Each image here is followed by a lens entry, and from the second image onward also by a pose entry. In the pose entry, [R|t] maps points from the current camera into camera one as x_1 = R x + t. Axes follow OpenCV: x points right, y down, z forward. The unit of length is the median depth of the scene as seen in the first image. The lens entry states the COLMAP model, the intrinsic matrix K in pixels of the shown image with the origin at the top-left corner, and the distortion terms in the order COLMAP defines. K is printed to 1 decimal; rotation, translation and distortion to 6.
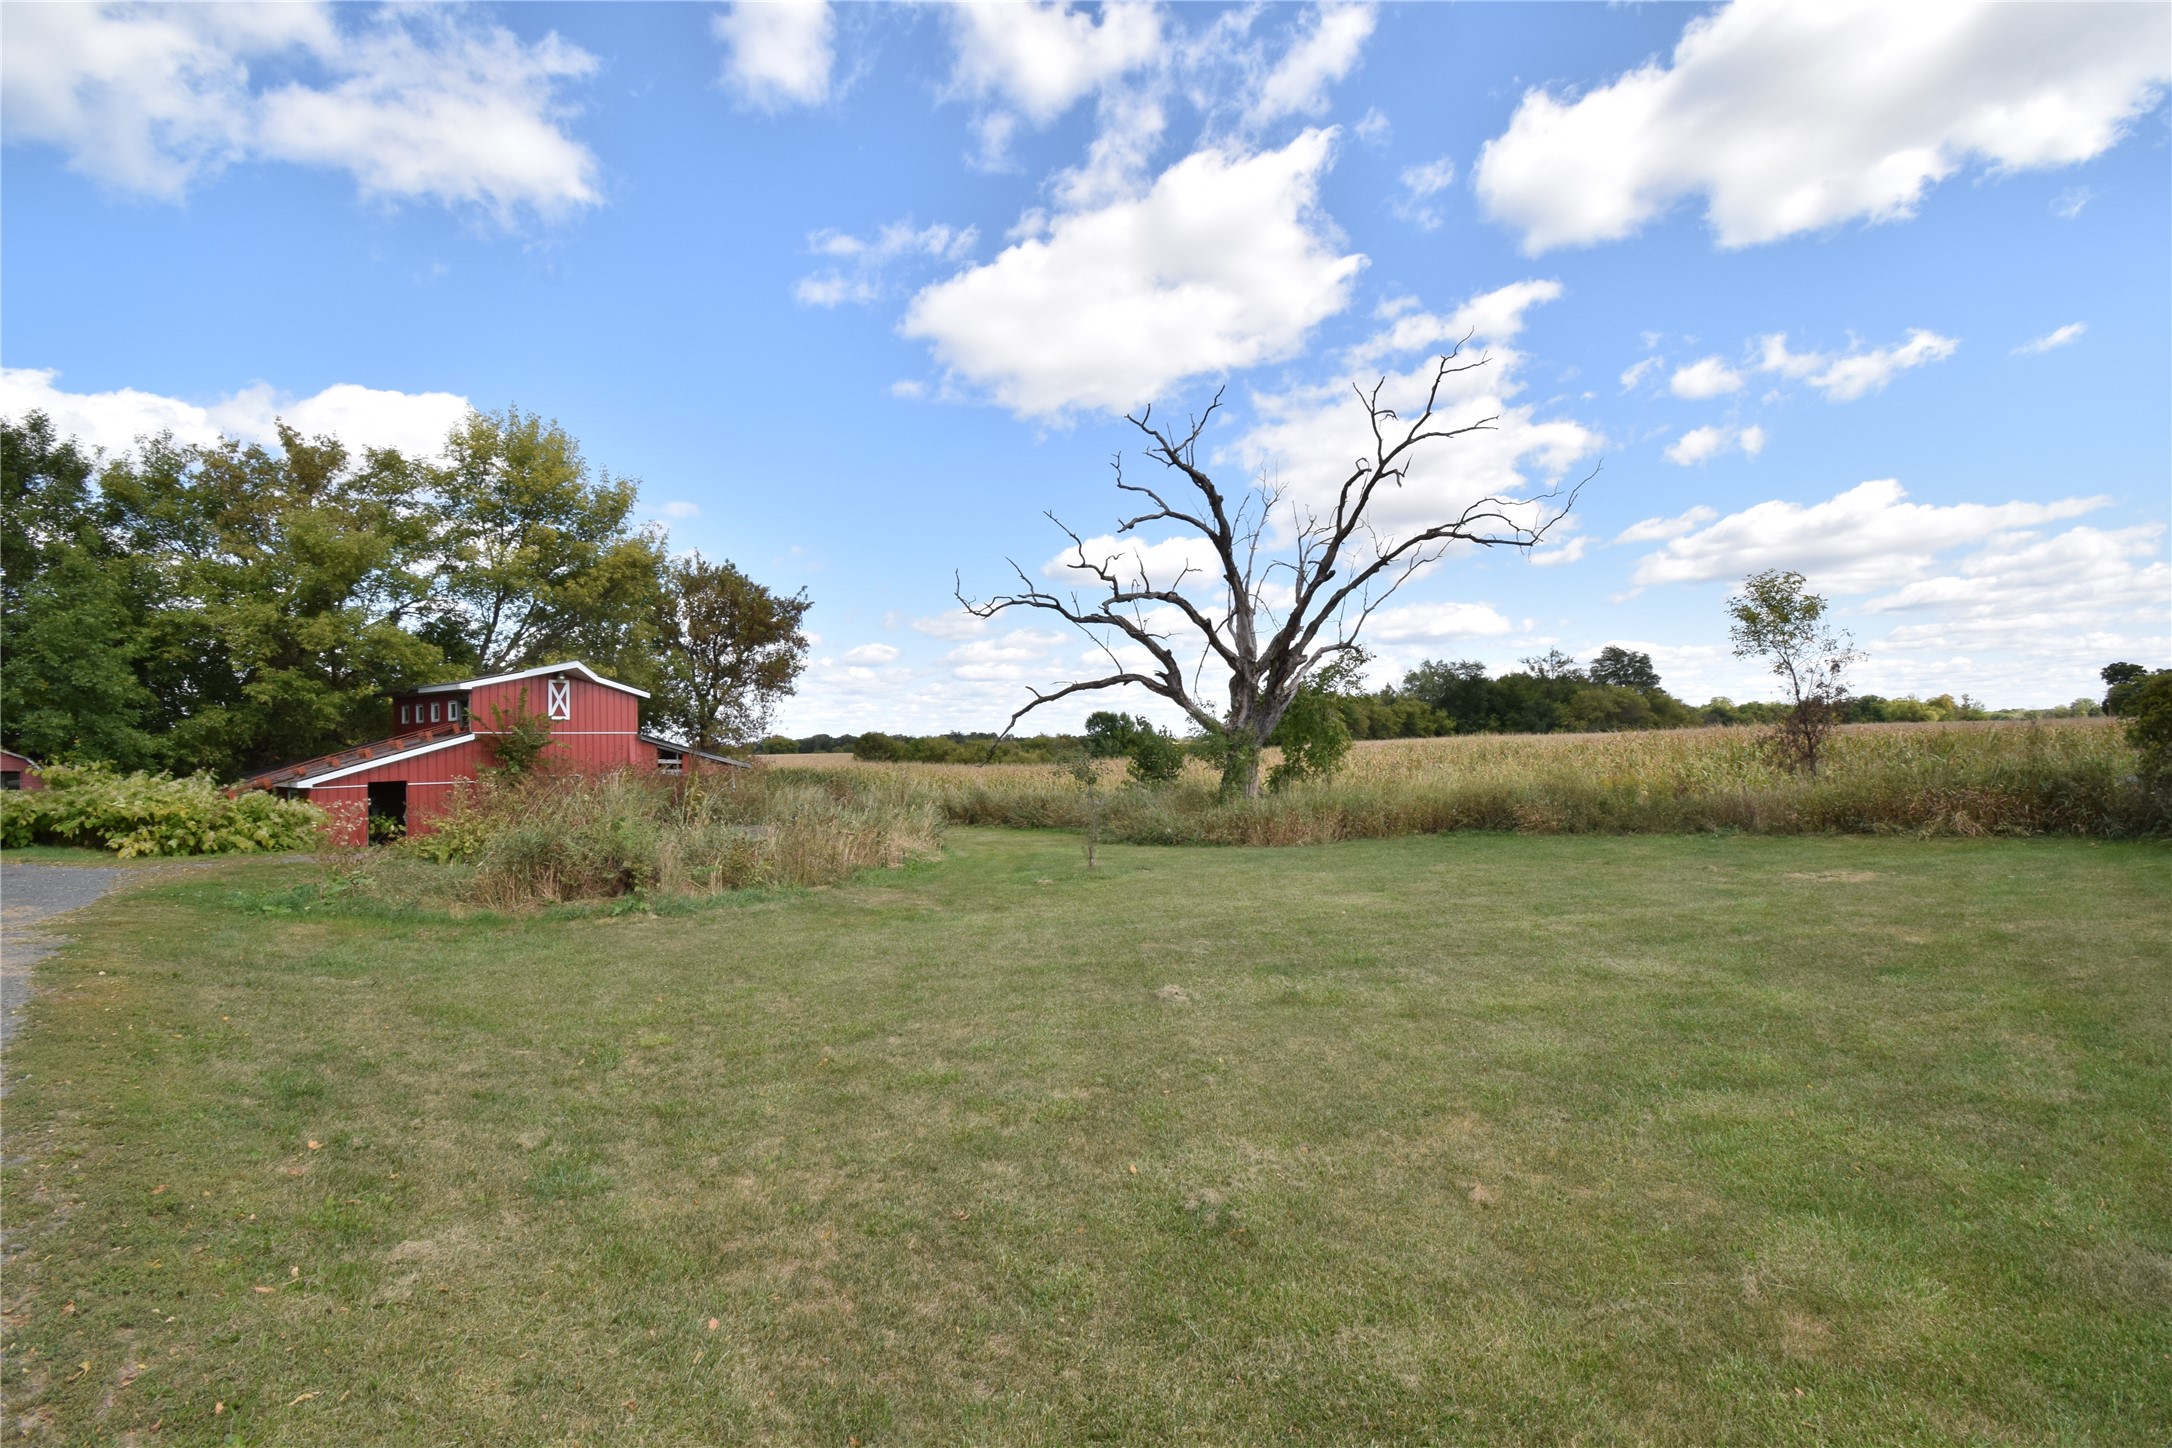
lens RADIAL K [[956.8, 0, 1089.1], [0, 956.8, 736.7], [0, 0, 1]] dist [-0.000589, -0.013286]
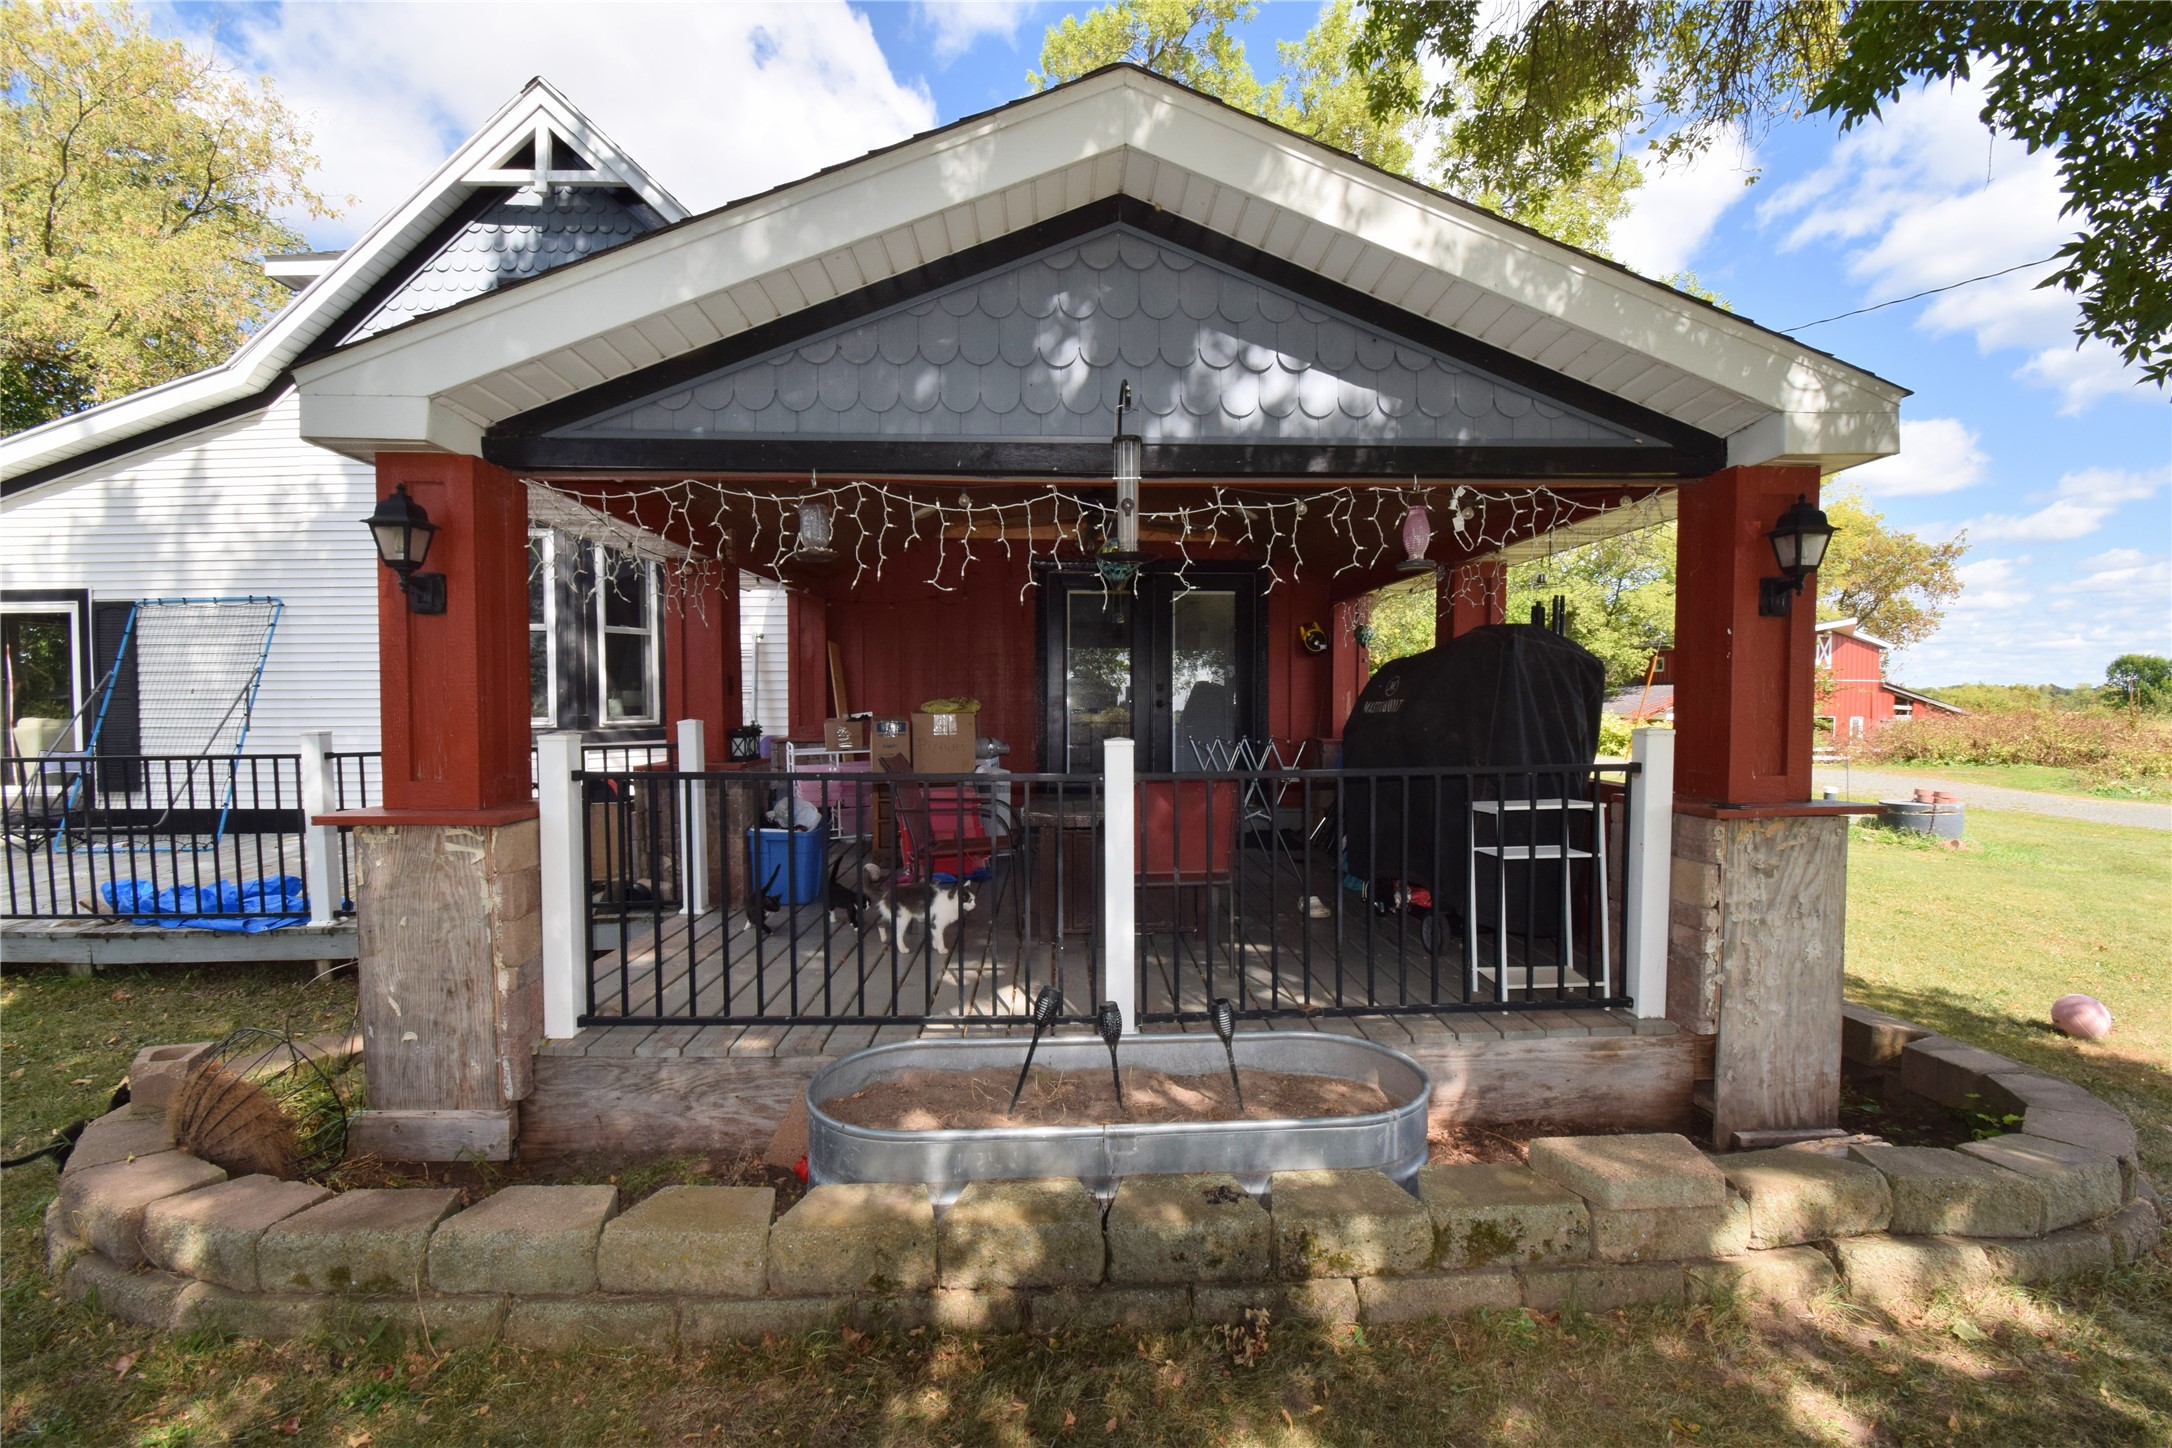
lens RADIAL K [[956.8, 0, 1095.6], [0, 956.8, 729.8], [0, 0, 1]] dist [-0.000589, -0.013286]
pose [[0.737385, 0.045814, -0.673917, -0.435315], [-0.011292, 0.998394, 0.055517, 0.002124], [0.675378, -0.033328, 0.736718, -0.478120]]
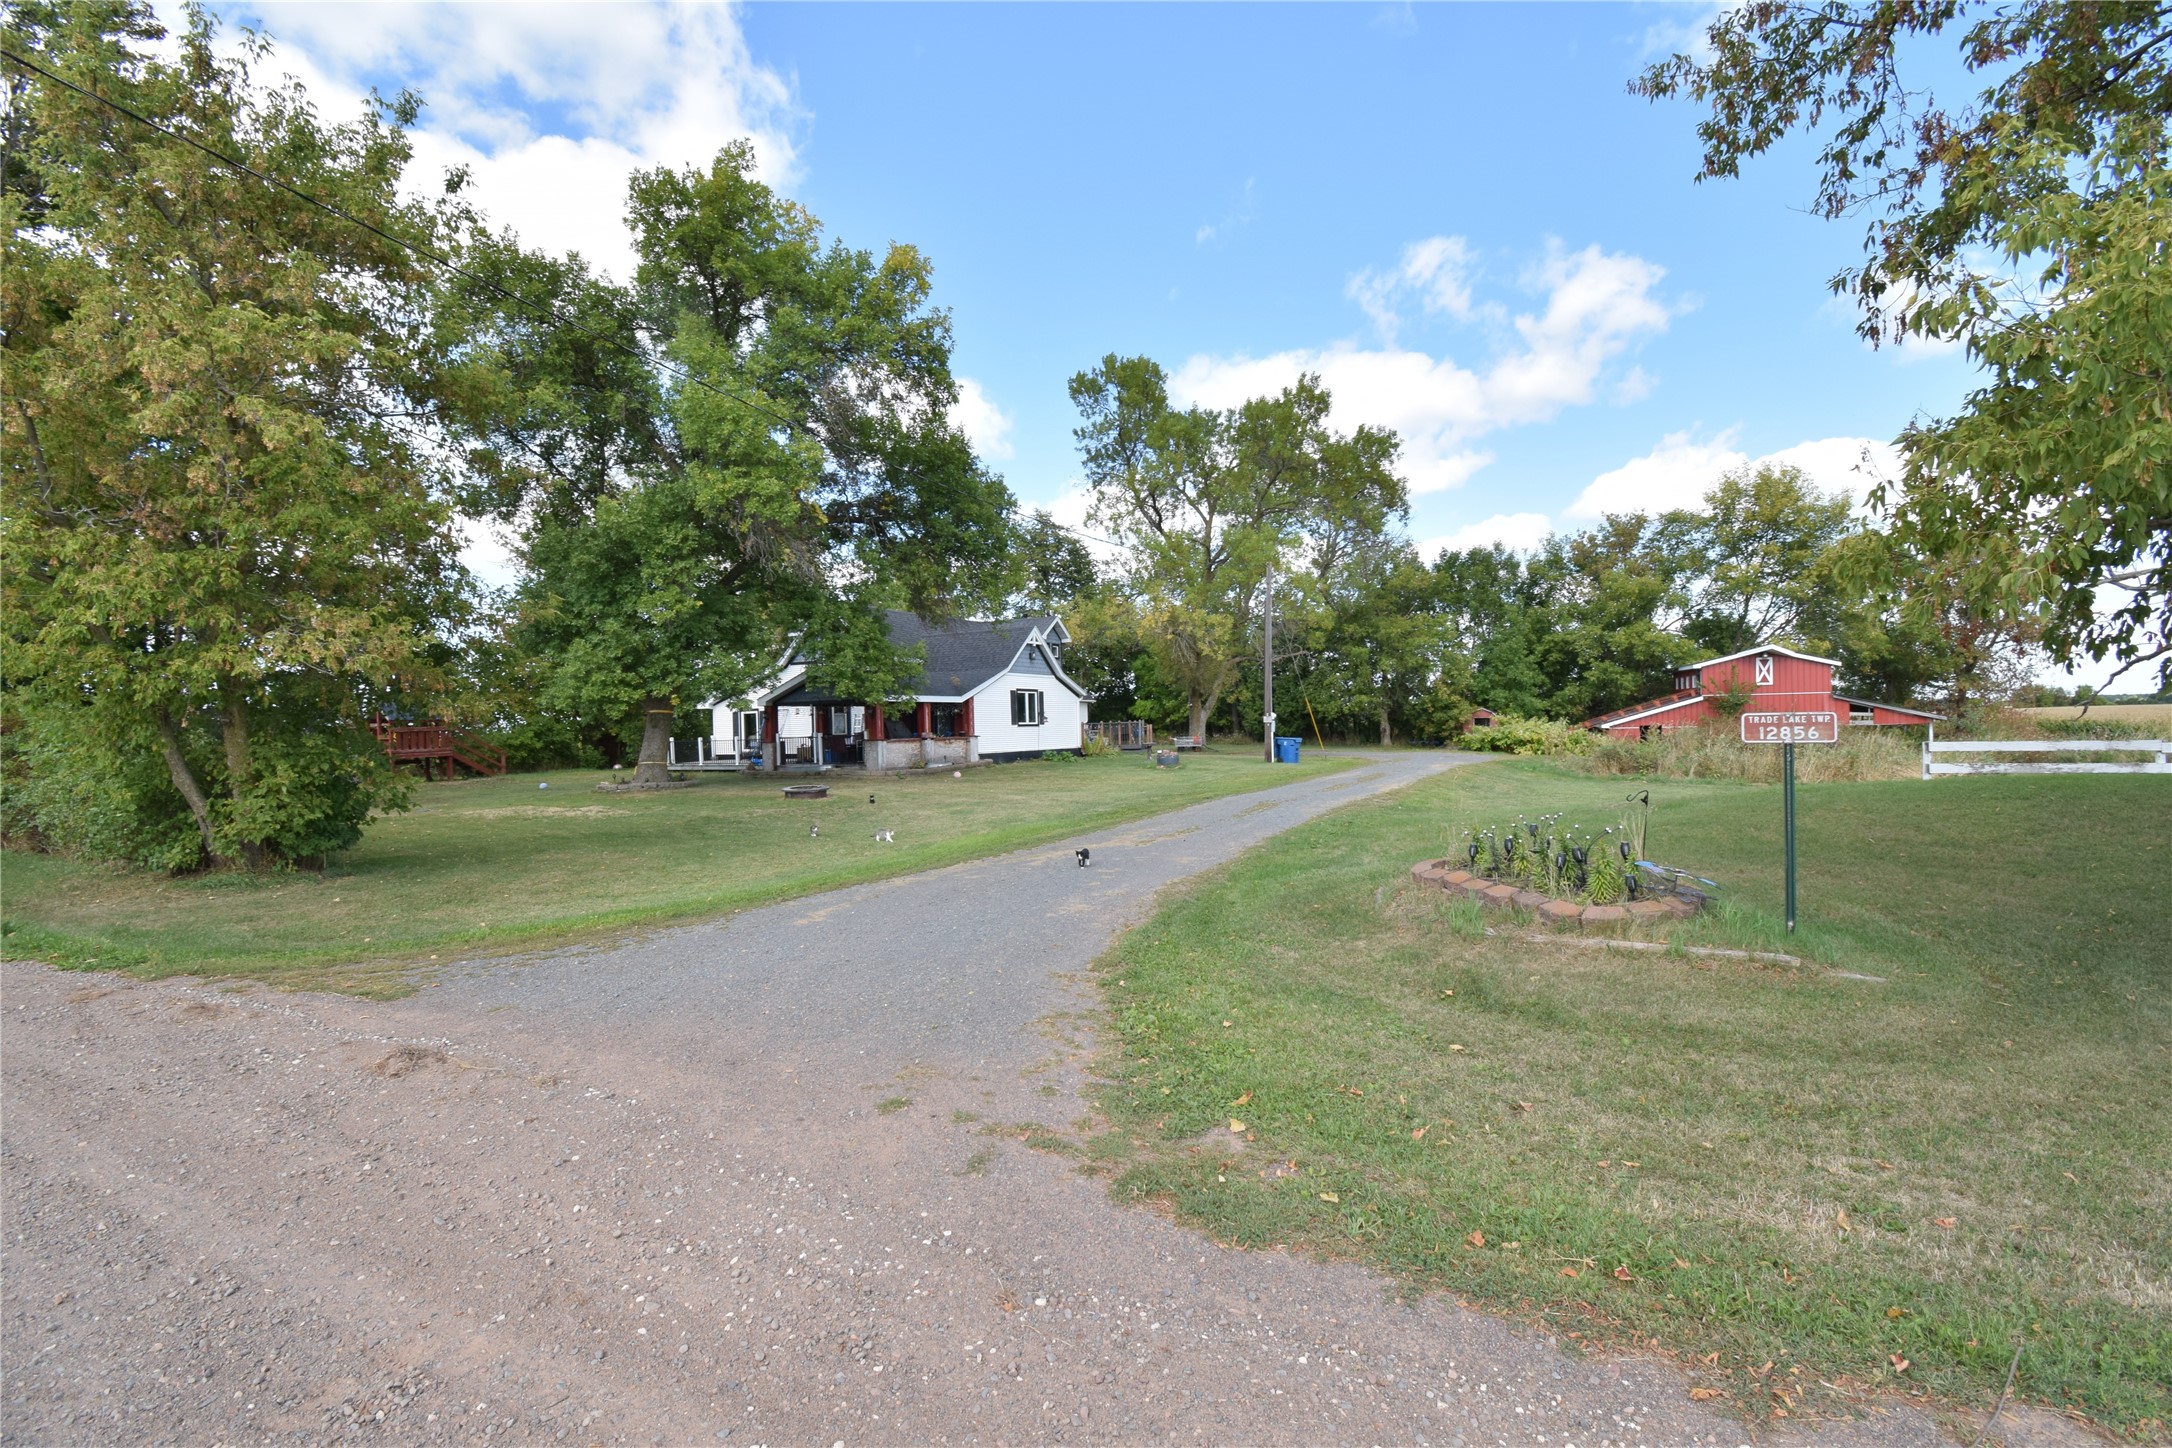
lens RADIAL K [[956.8, 0, 1075.8], [0, 956.8, 718.4], [0, 0, 1]] dist [-0.000589, -0.013286]
pose [[0.255273, 0.009746, -0.966820, 0.586048], [0.024720, 0.999557, 0.016603, -0.017344], [0.966553, -0.028138, 0.254918, -0.385818]]
